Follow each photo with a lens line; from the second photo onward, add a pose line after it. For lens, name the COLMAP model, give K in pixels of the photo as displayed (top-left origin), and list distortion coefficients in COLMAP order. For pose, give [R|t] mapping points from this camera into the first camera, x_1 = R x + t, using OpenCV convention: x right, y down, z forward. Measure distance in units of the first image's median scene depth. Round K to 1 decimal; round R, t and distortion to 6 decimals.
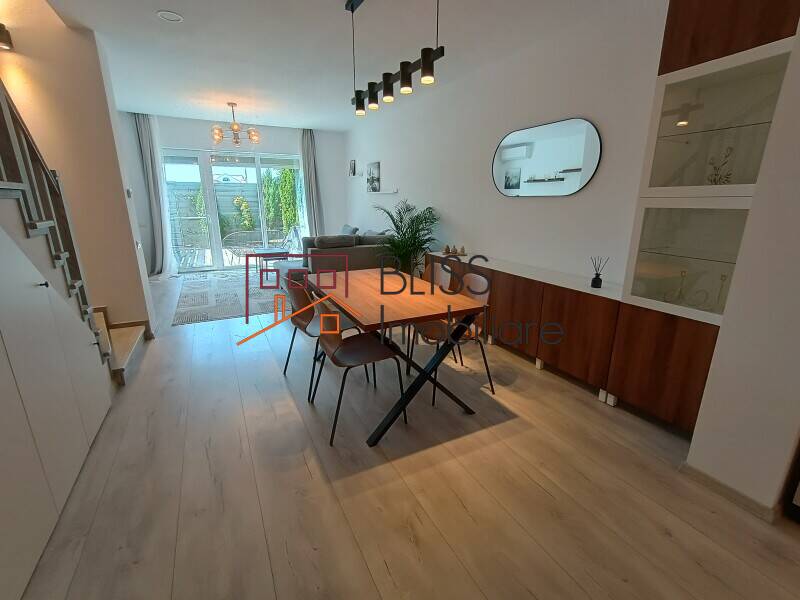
lens RADIAL K [[361.6, 0, 402.4], [0, 361.6, 300.3], [0, 0, 1]] dist [0.000021, 0.000673]
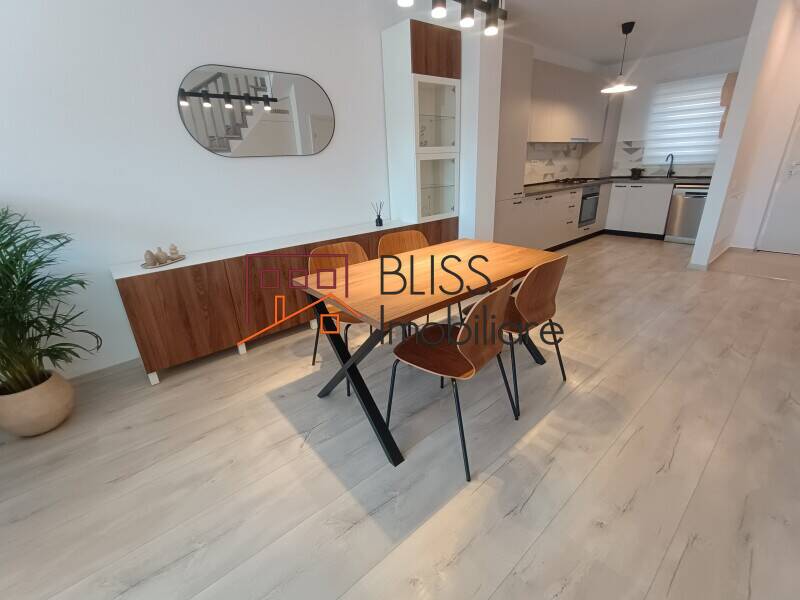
lens RADIAL K [[361.6, 0, 402.4], [0, 361.6, 300.3], [0, 0, 1]] dist [0.000021, 0.000673]
pose [[-0.234238, -0.346970, 0.908154, -0.934608], [0.292841, 0.865574, 0.406234, -0.375298], [-0.927026, 0.361100, -0.101143, 1.394492]]
